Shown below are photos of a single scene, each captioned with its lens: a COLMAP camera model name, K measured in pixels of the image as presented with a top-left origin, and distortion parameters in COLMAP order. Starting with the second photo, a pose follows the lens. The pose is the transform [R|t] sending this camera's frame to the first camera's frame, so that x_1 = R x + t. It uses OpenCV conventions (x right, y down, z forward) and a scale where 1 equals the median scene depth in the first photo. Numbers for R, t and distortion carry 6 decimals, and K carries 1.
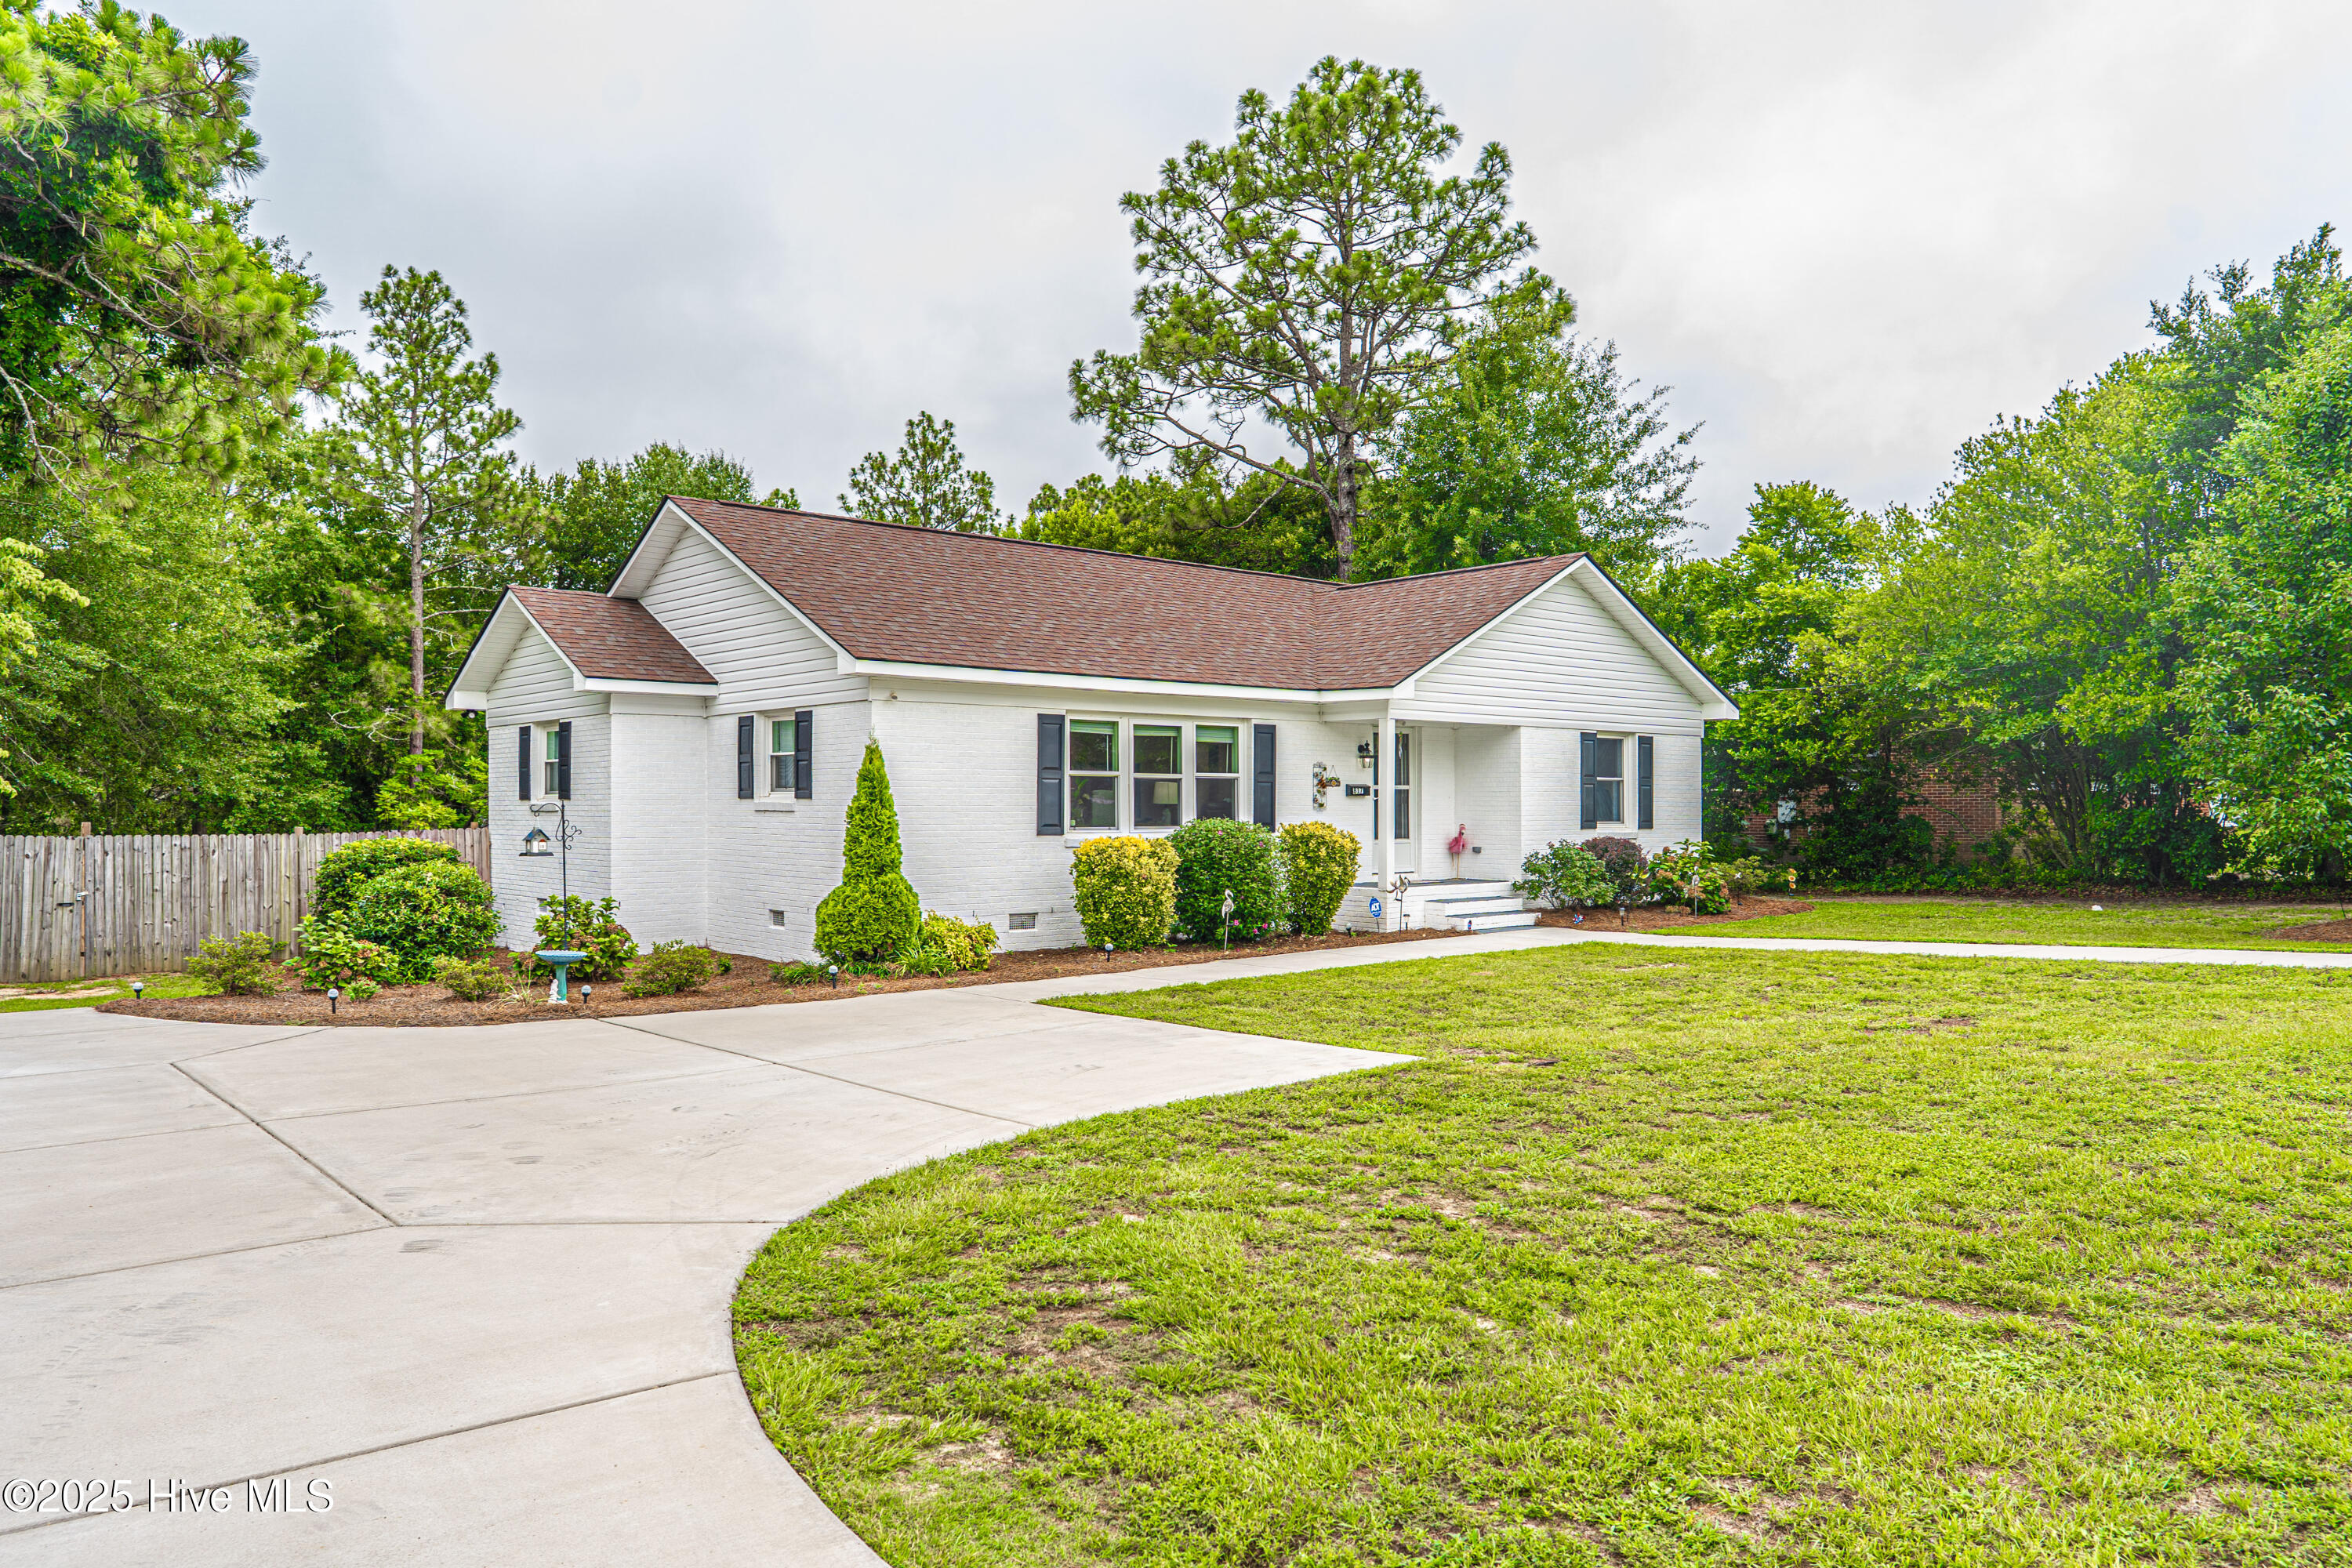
lens RADIAL K [[1613.8, 0, 1165.9], [0, 1613.8, 788.6], [0, 0, 1]] dist [-0.000877, -0.002683]
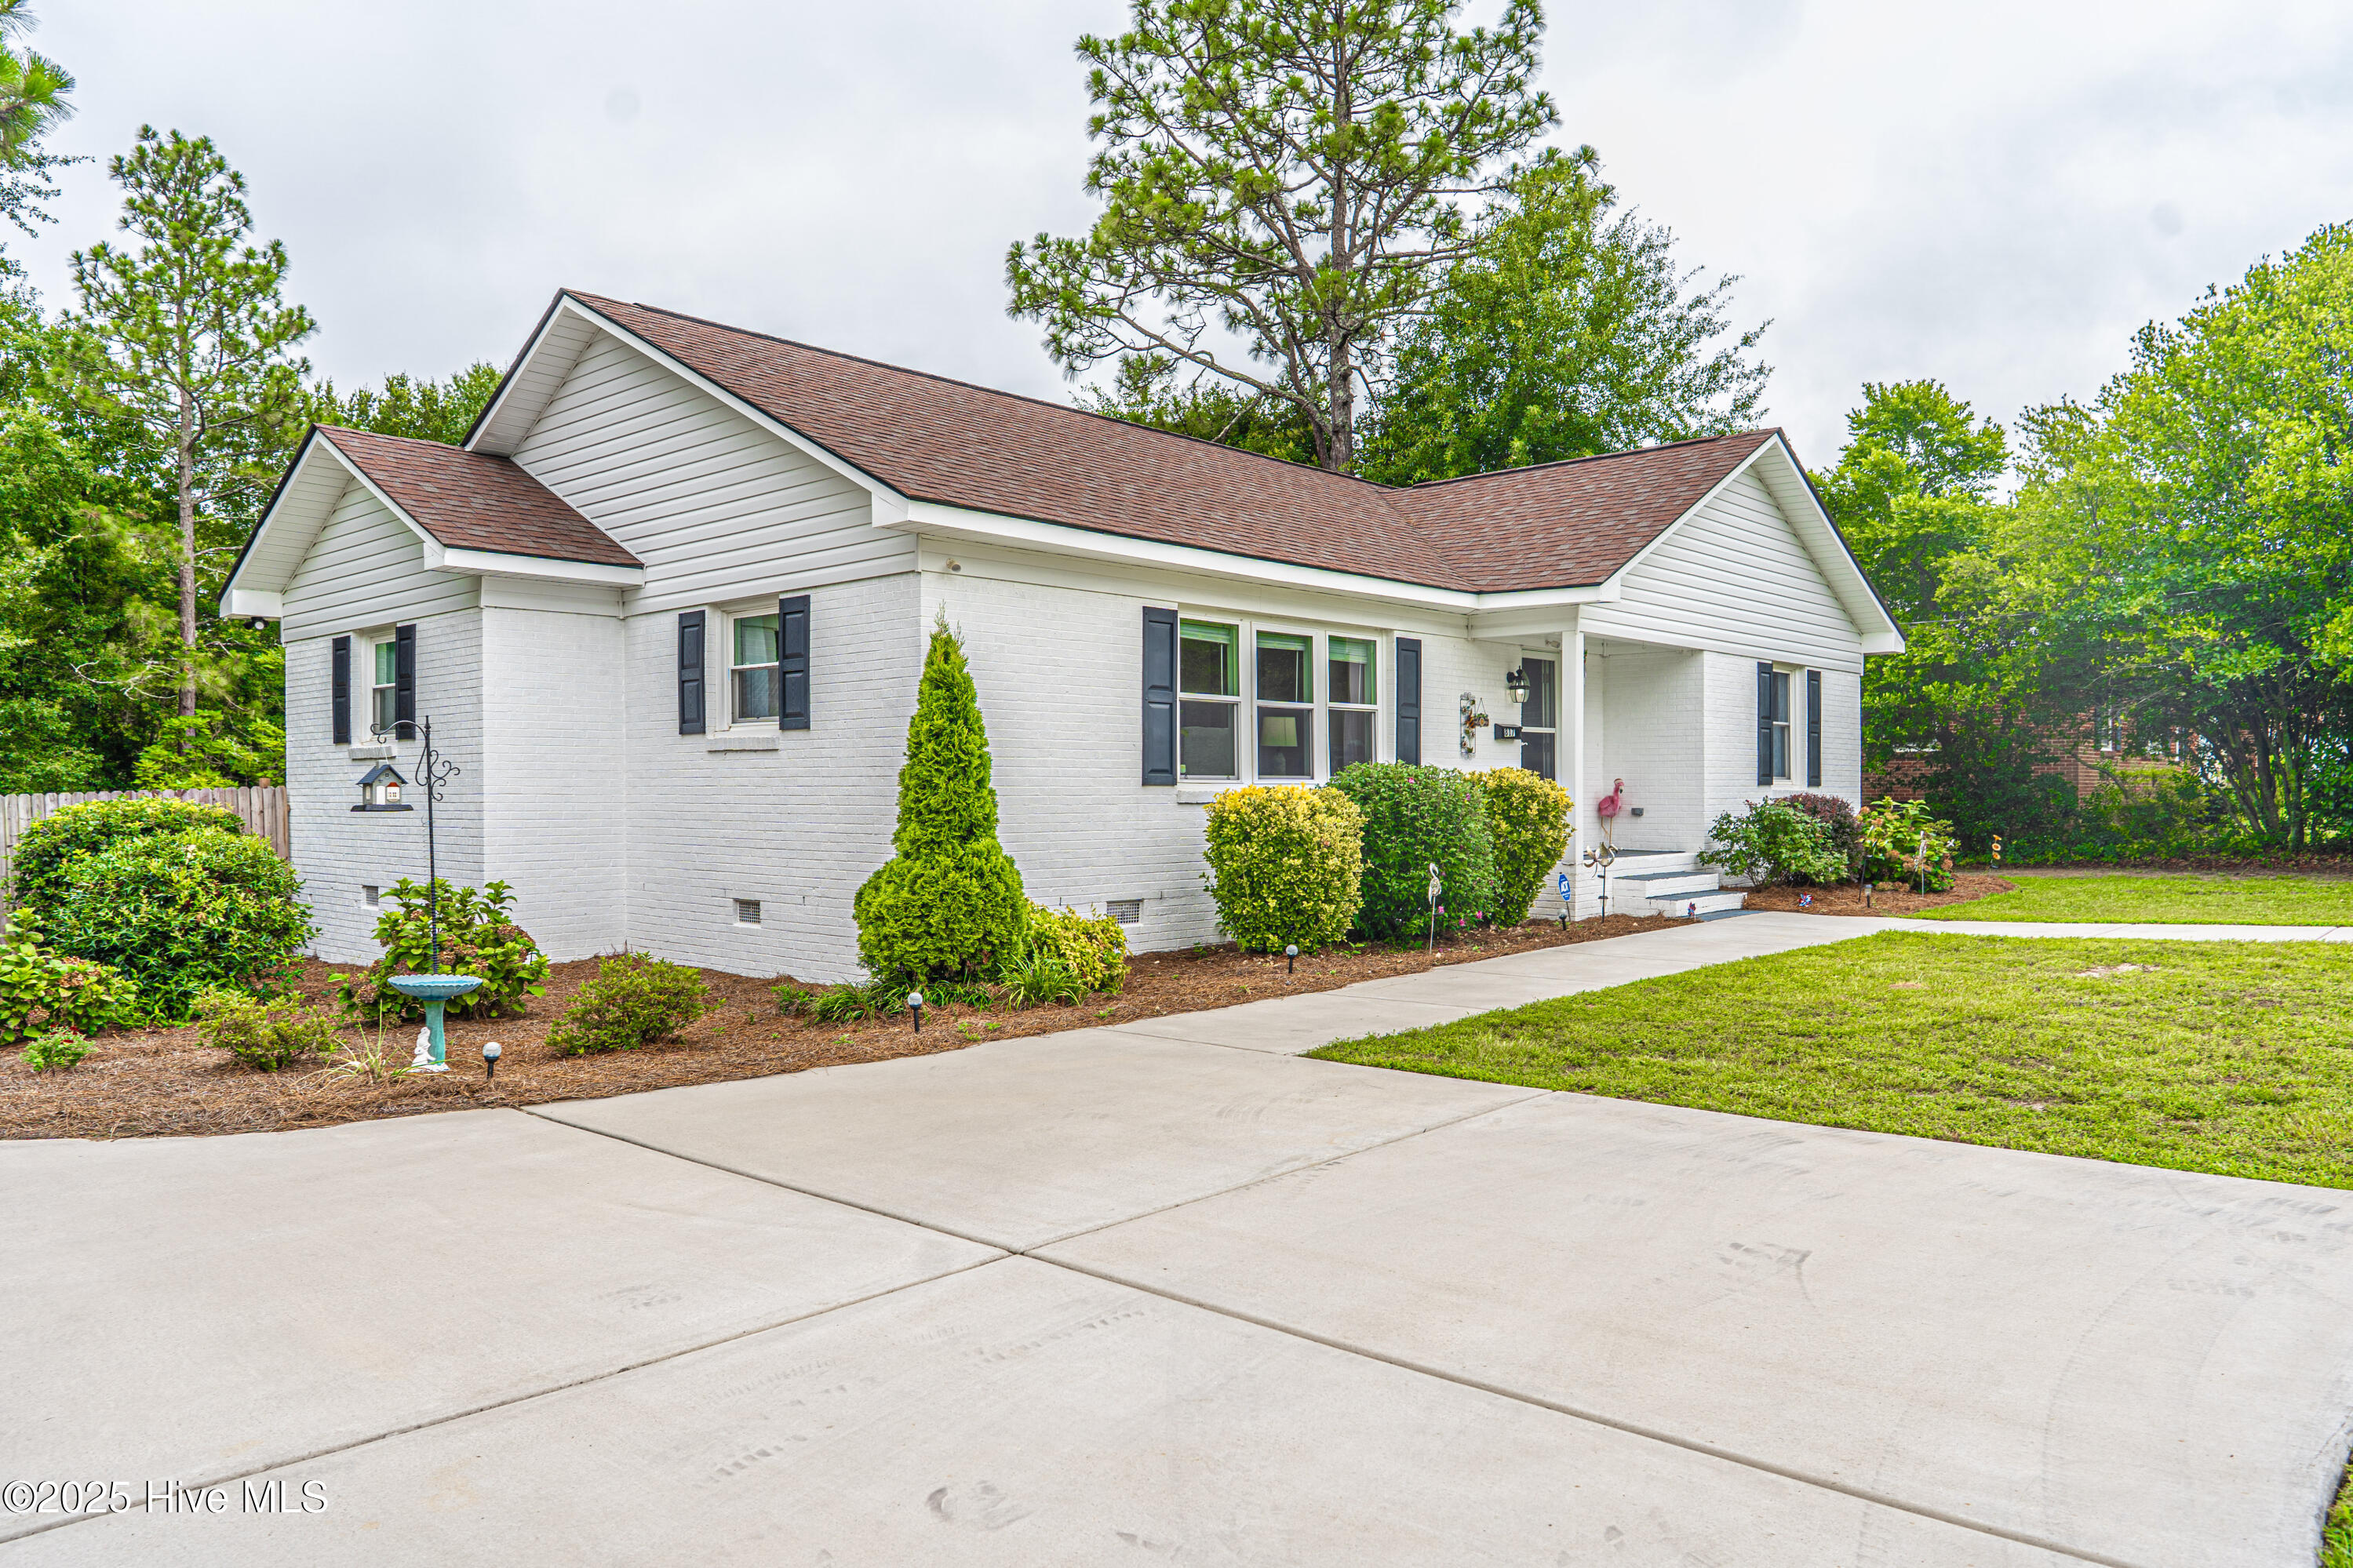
lens RADIAL K [[1592.1, 0, 1169.6], [0, 1592.1, 793.4], [0, 0, 1]] dist [0.000047, 0.000605]
pose [[0.993457, -0.002740, 0.114170, -0.110141], [0.001354, 0.999924, 0.012215, 0.018242], [-0.114195, -0.011981, 0.993386, 0.251925]]
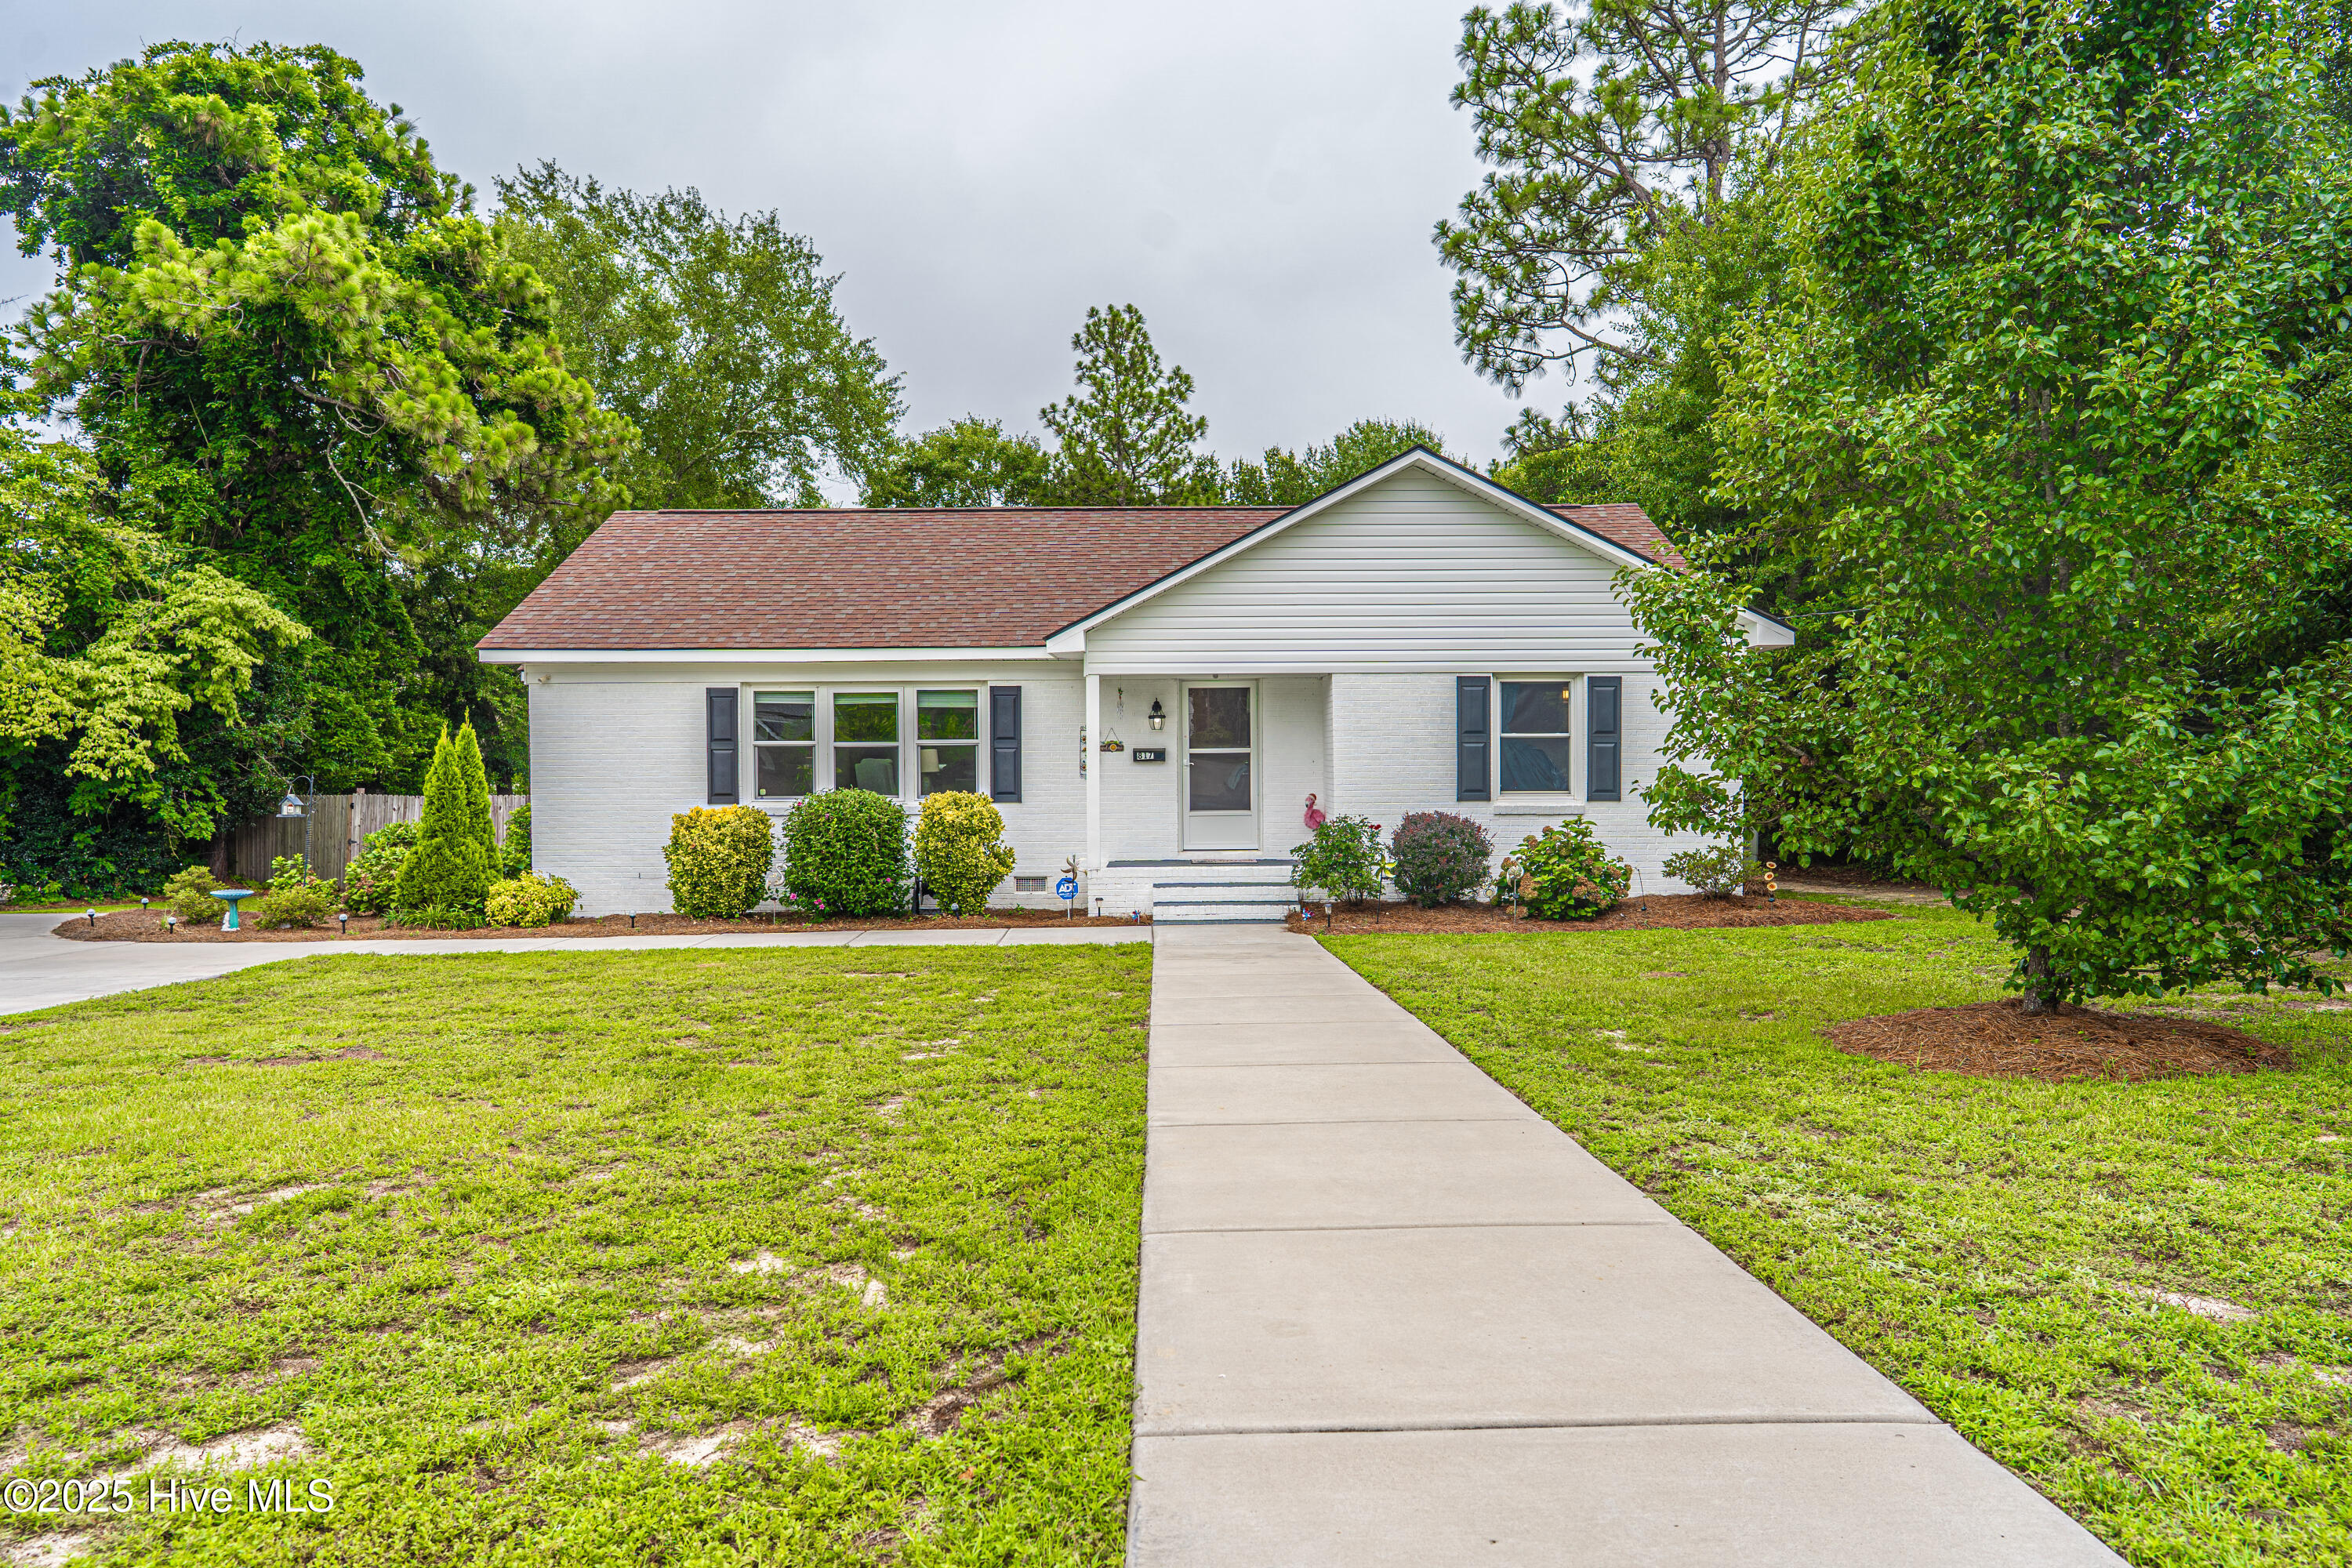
lens RADIAL K [[1566.8, 0, 1153.3], [0, 1566.8, 781.5], [0, 0, 1]] dist [0.001428, -0.000569]
pose [[0.756339, 0.002234, -0.654176, 0.611241], [0.013861, 0.999715, 0.019439, -0.001158], [0.654033, -0.023770, 0.756093, 0.318652]]
